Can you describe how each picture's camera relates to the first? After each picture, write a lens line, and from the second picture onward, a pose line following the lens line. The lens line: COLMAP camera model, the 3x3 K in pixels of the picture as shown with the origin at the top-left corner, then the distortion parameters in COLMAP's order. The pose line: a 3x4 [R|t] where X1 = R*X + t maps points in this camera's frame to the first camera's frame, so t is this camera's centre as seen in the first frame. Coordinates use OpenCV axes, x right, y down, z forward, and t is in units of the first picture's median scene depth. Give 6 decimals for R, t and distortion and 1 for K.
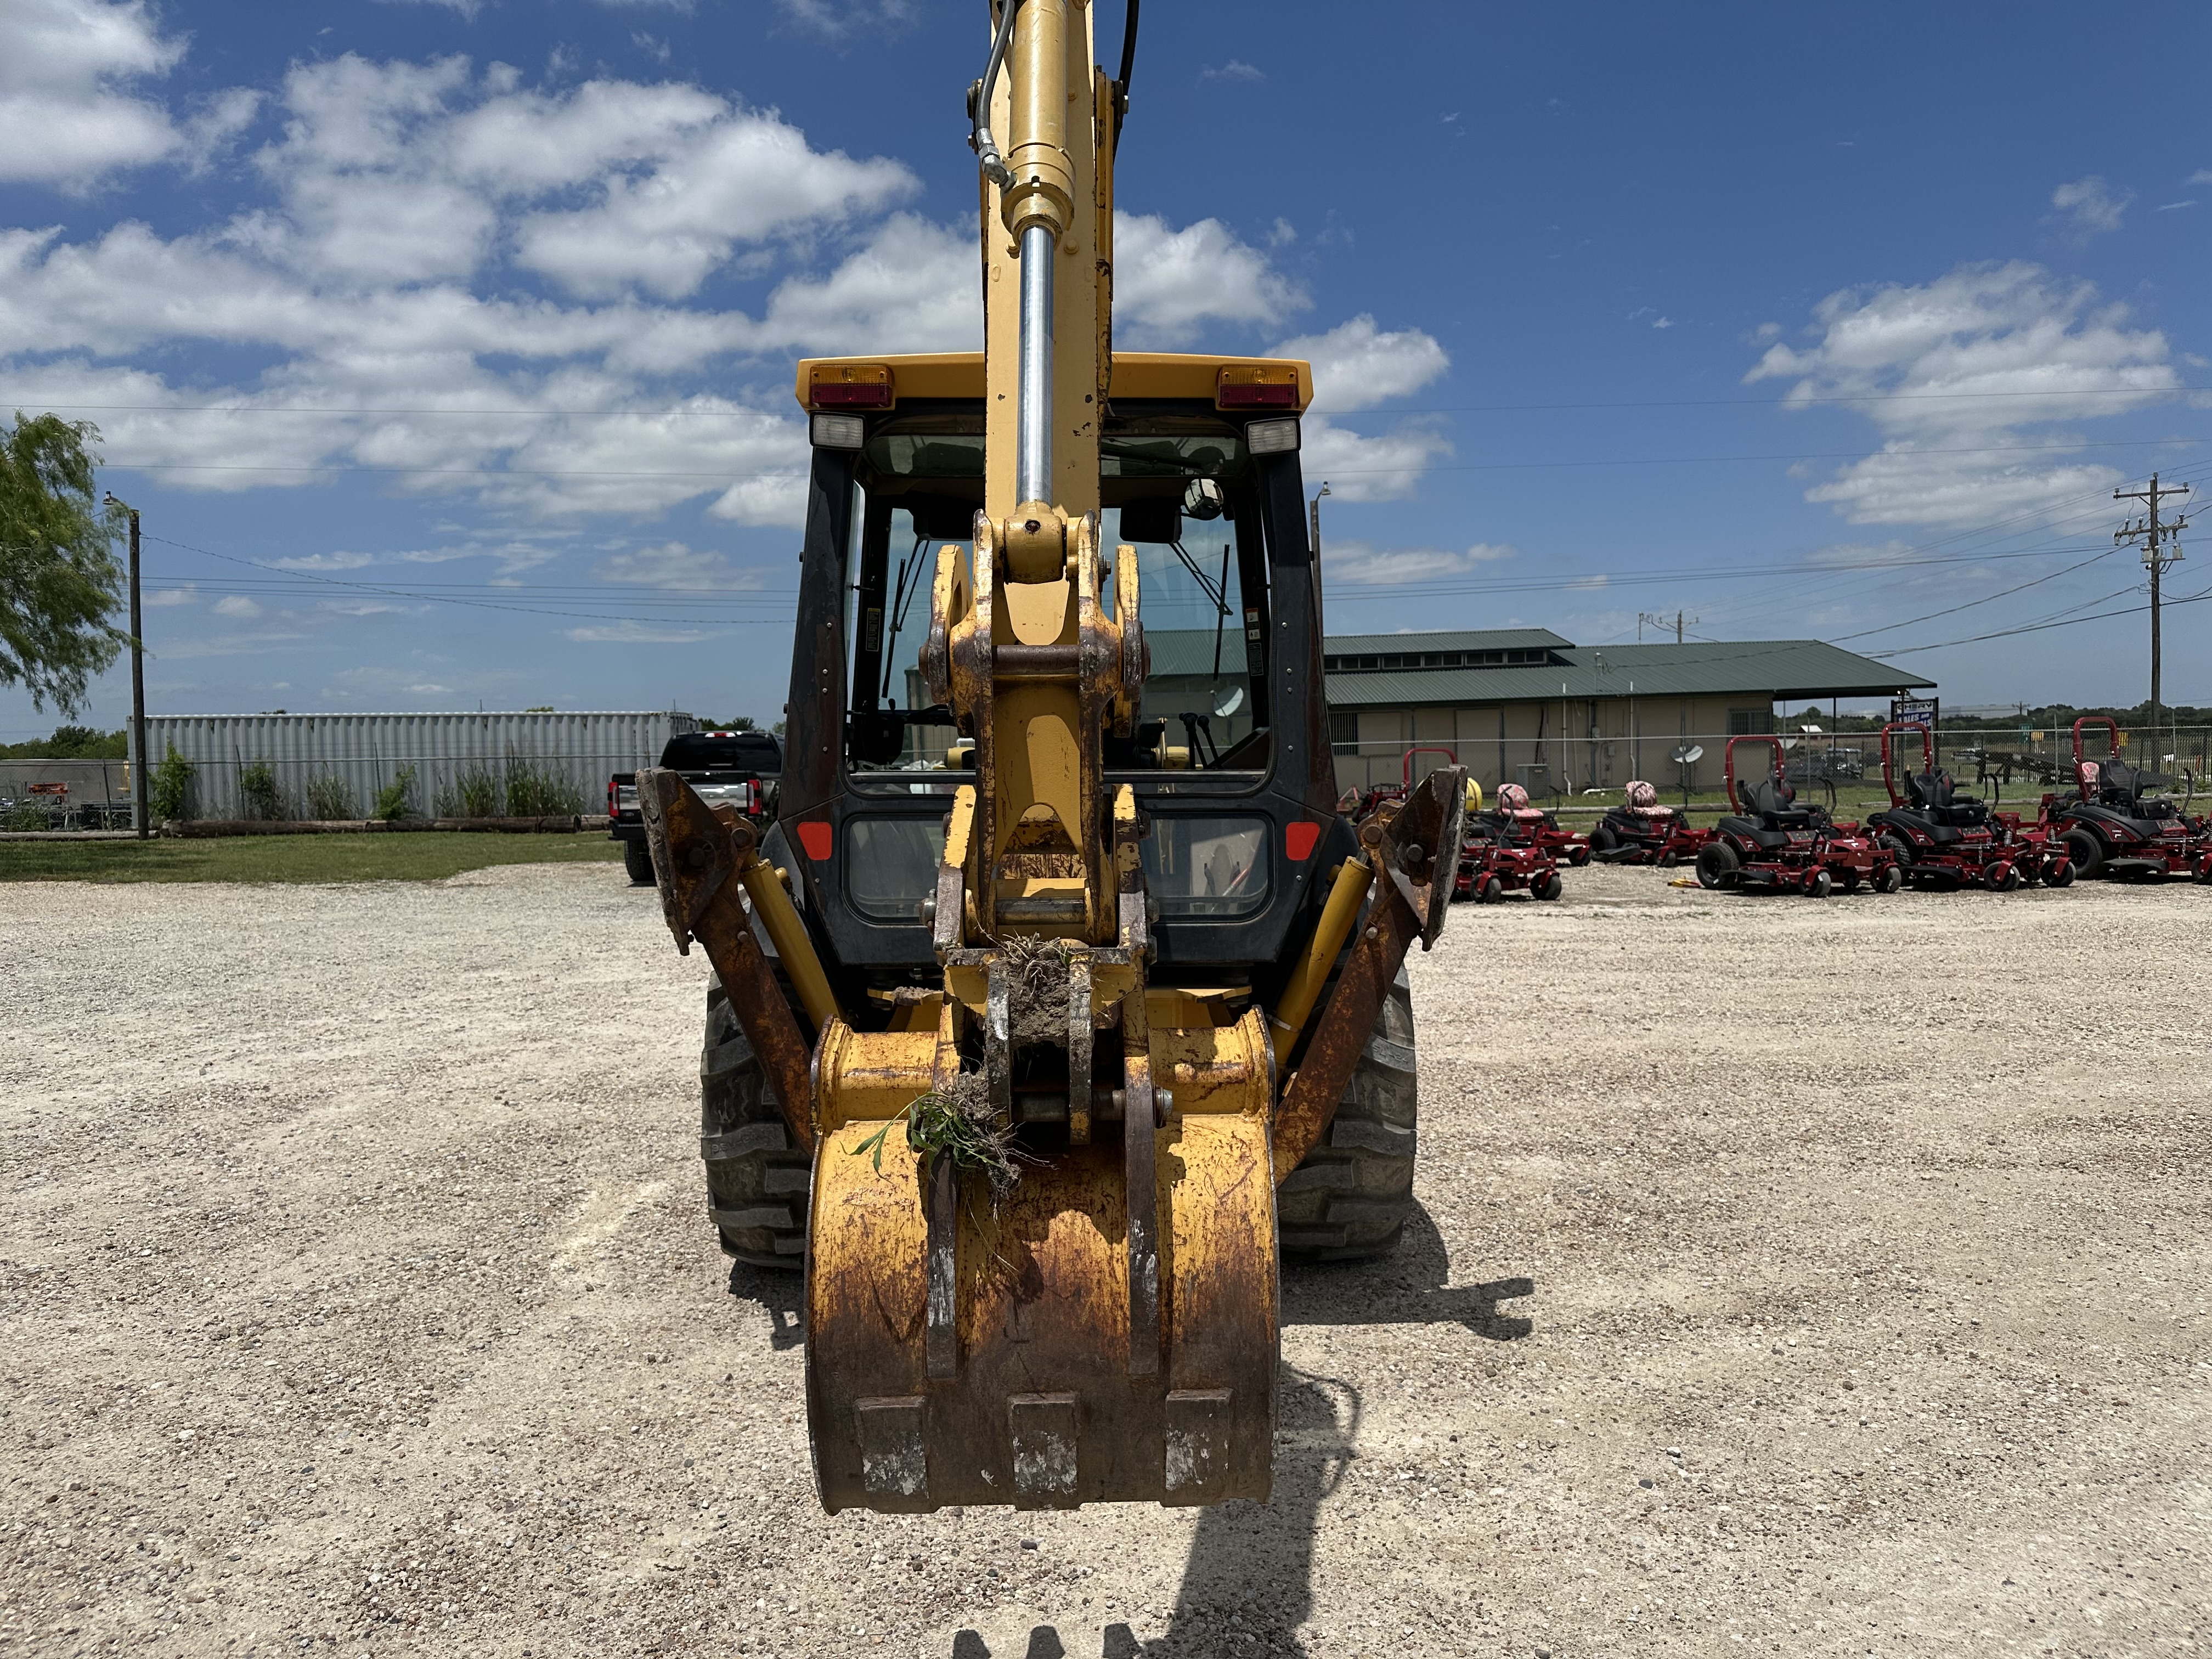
lens RADIAL K [[1566.7, 0, 1108.1], [0, 1566.7, 845.4], [0, 0, 1]] dist [-0.002750, 0.003732]
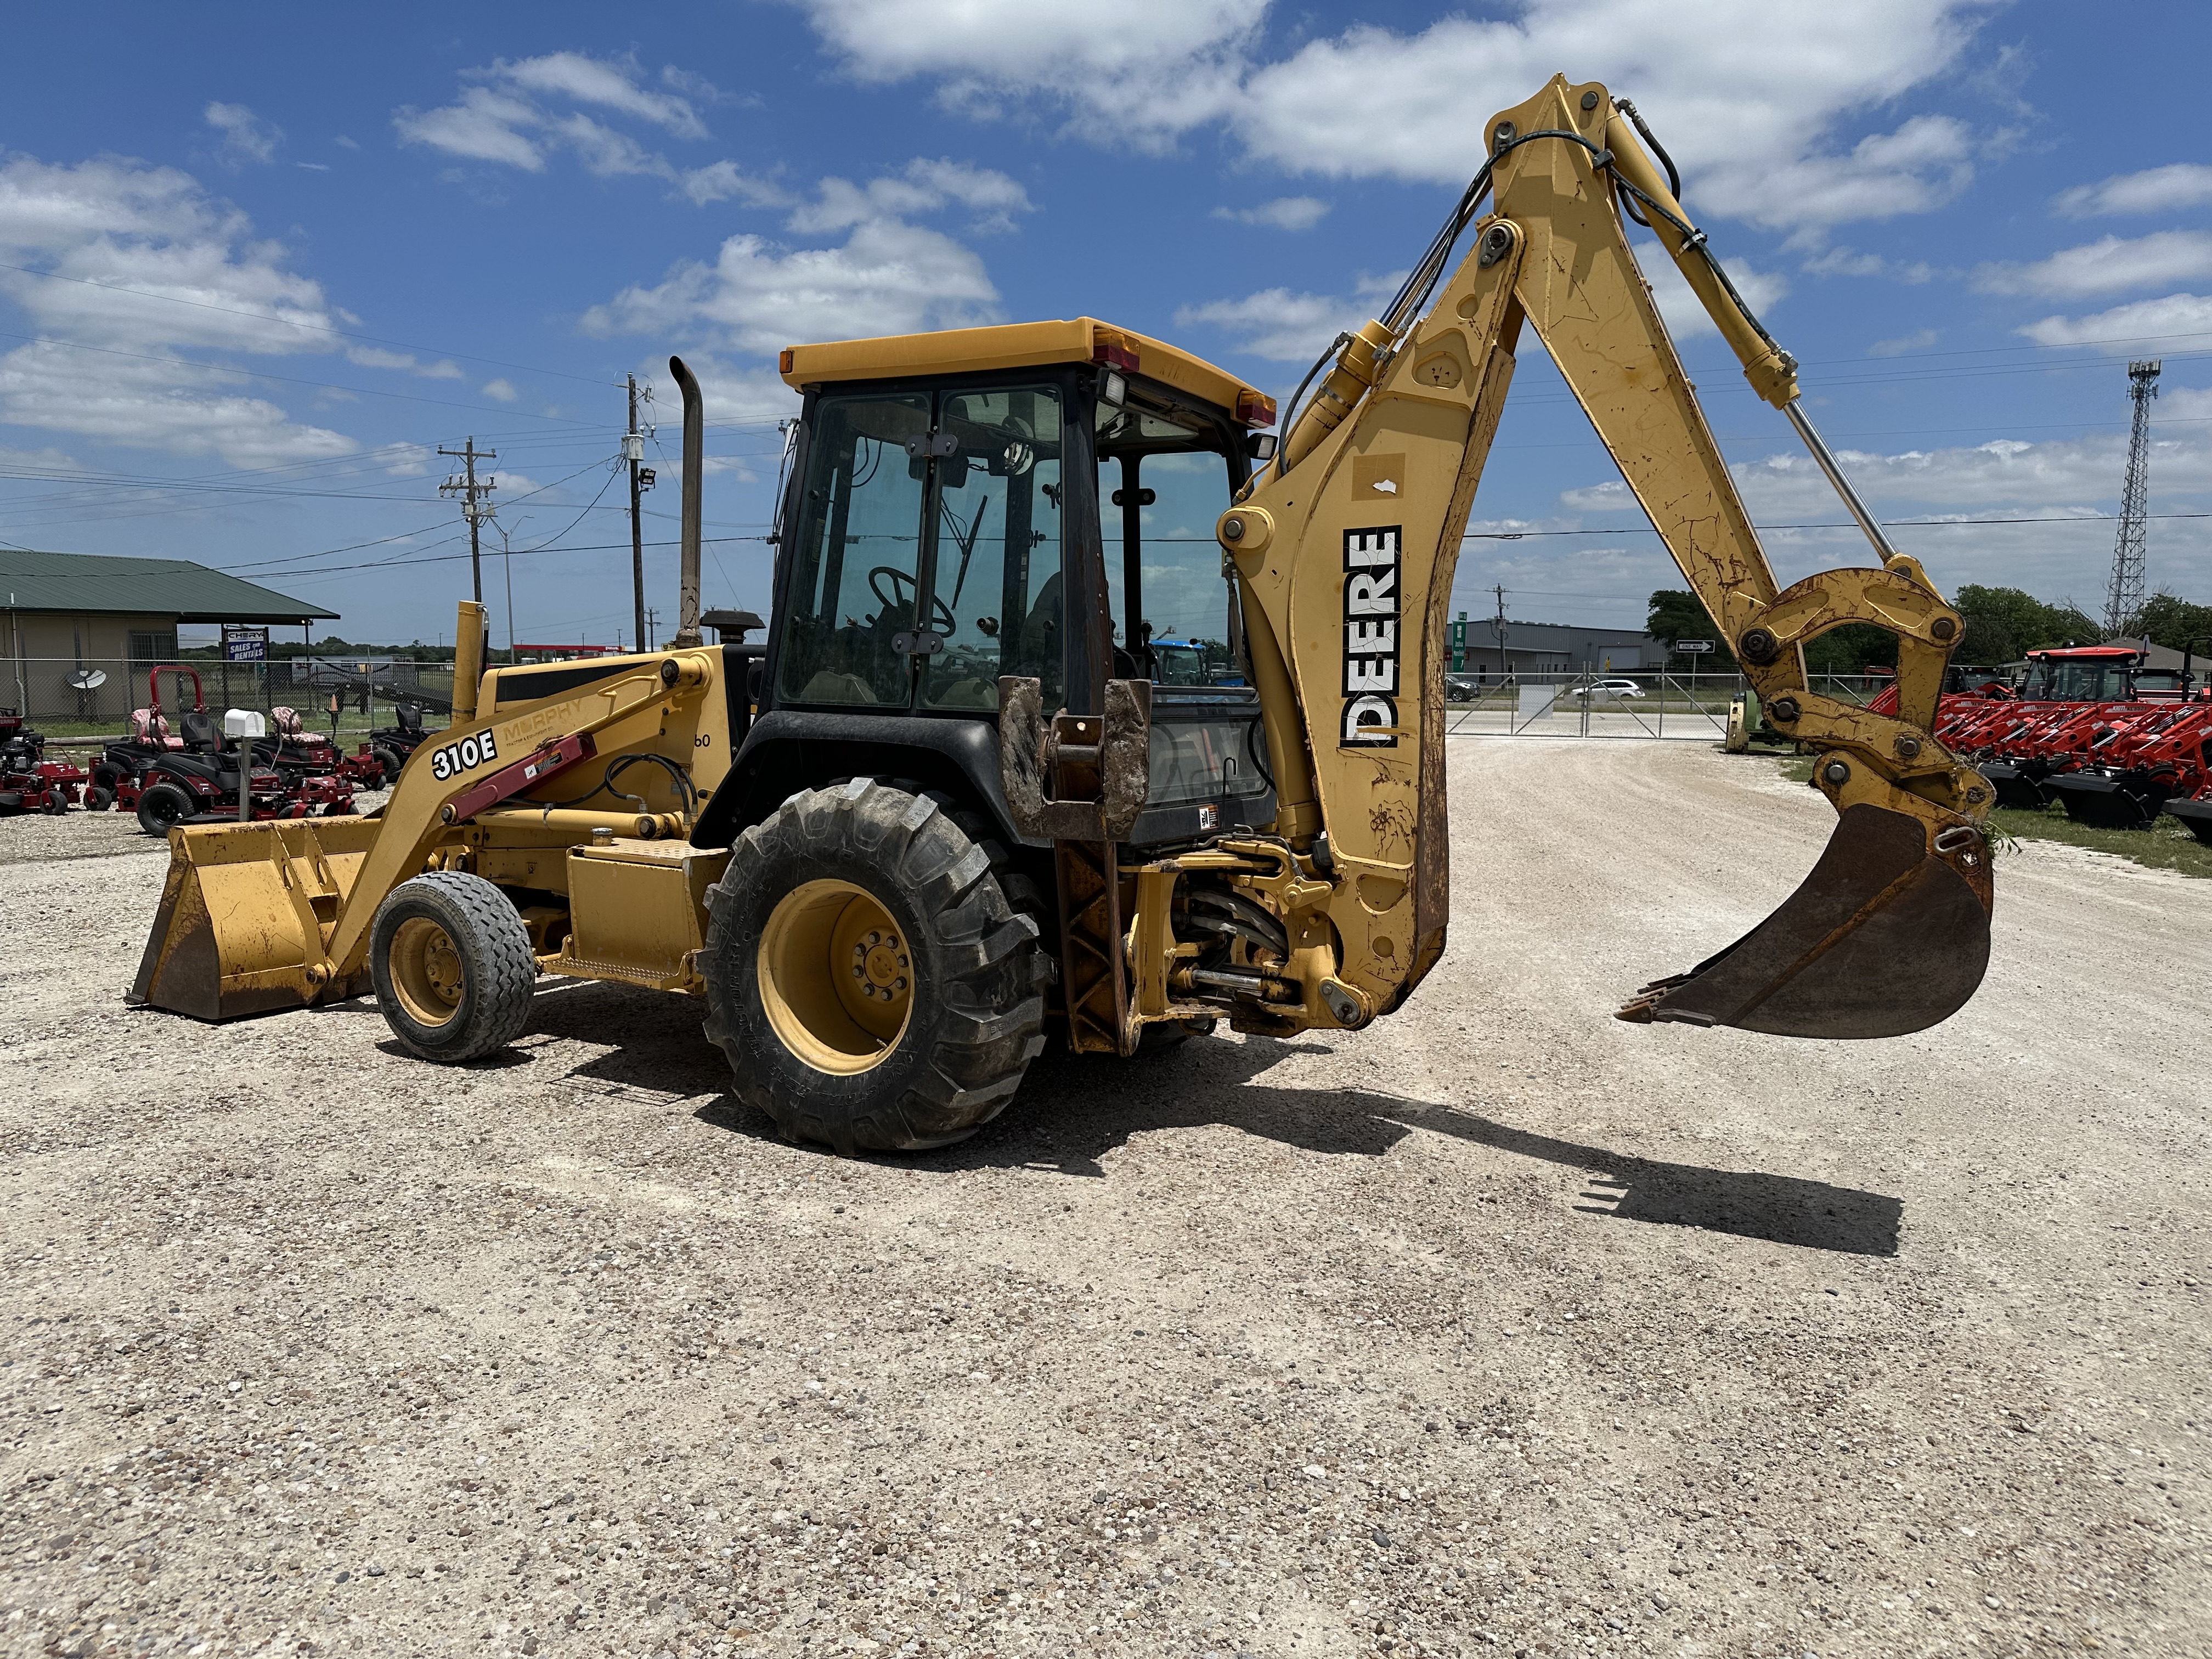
lens RADIAL K [[1552.9, 0, 1107.2], [0, 1552.9, 841.6], [0, 0, 1]] dist [0.077650, -0.127591]
pose [[0.507978, -0.073436, 0.858234, -1.146495], [0.038273, 0.997299, 0.062682, -0.000574], [-0.860520, 0.001006, 0.509416, 0.390104]]
